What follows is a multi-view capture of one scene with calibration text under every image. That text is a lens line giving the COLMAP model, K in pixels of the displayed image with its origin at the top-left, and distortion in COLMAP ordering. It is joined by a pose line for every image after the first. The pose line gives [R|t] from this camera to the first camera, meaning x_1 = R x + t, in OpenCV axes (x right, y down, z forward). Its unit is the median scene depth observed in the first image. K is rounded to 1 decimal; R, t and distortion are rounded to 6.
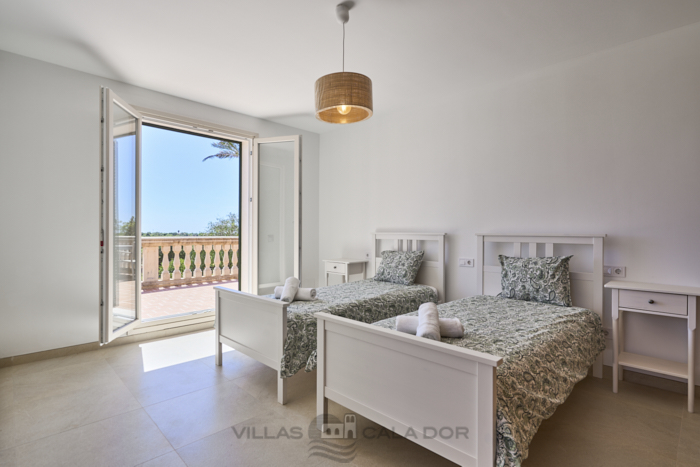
lens RADIAL K [[317.9, 0, 350.0], [0, 317.9, 233.5], [0, 0, 1]] dist [-0.000731, -0.000053]
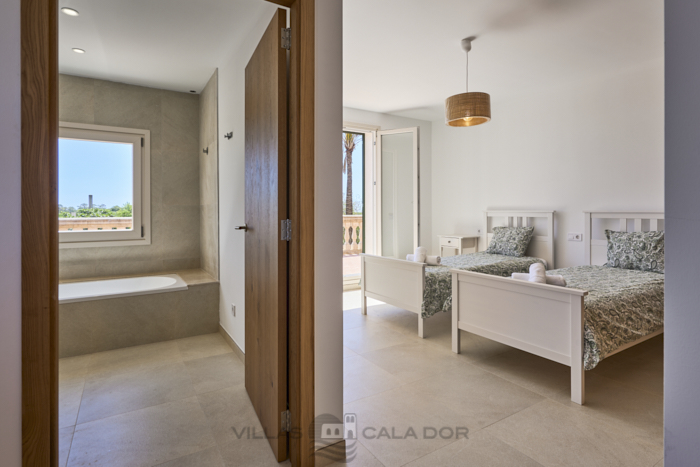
lens RADIAL K [[353.6, 0, 371.9], [0, 353.6, 212.3], [0, 0, 1]] dist [0.001949, 0.000602]
pose [[0.979689, -0.007382, -0.200385, -0.092013], [0.007770, 0.999969, 0.001148, -0.002169], [0.200371, -0.002682, 0.979716, -0.406305]]
